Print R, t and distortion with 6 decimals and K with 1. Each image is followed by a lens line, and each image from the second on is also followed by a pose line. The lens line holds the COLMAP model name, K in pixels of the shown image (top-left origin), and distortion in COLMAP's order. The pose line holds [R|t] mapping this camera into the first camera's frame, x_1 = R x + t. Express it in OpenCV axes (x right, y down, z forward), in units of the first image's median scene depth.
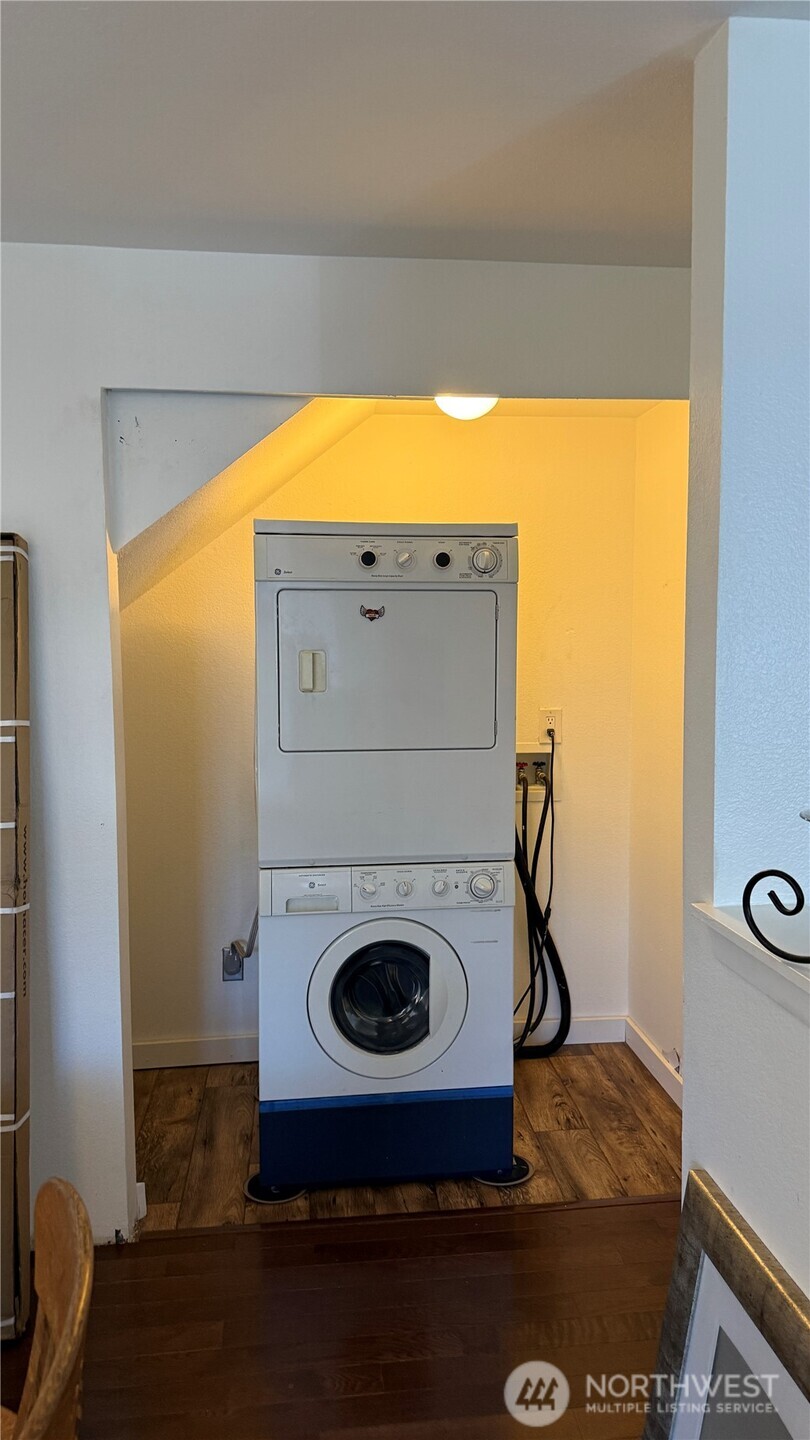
lens RADIAL K [[992.6, 0, 405.0], [0, 992.6, 720.0], [0, 0, 1]] dist [0.205668, -0.405348]
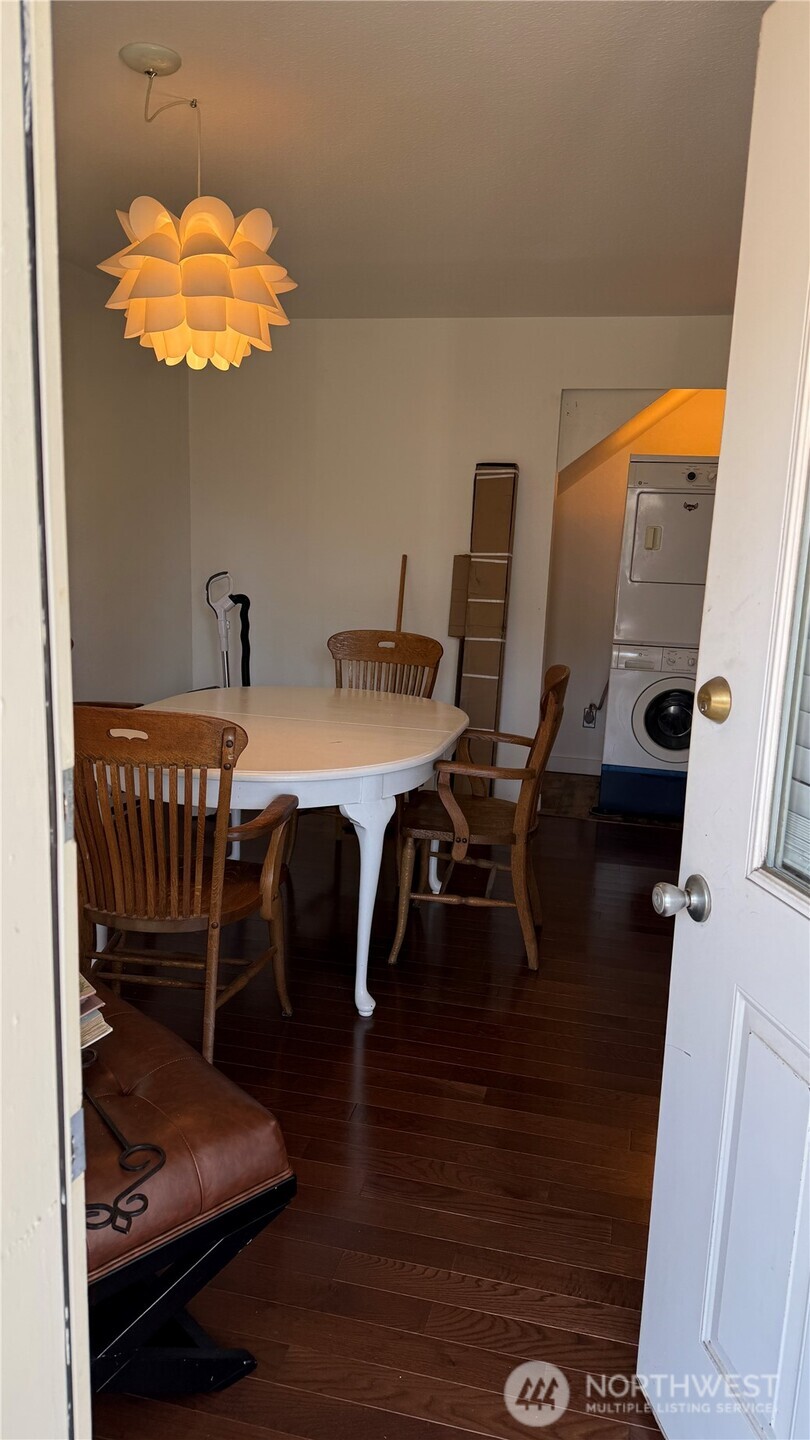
lens RADIAL K [[992.6, 0, 405.0], [0, 992.6, 720.0], [0, 0, 1]] dist [0.205668, -0.405348]
pose [[0.937735, 0.106429, -0.330643, 0.127937], [-0.075247, 0.991541, 0.105757, 0.120423], [0.339102, -0.074292, 0.937812, -0.920336]]
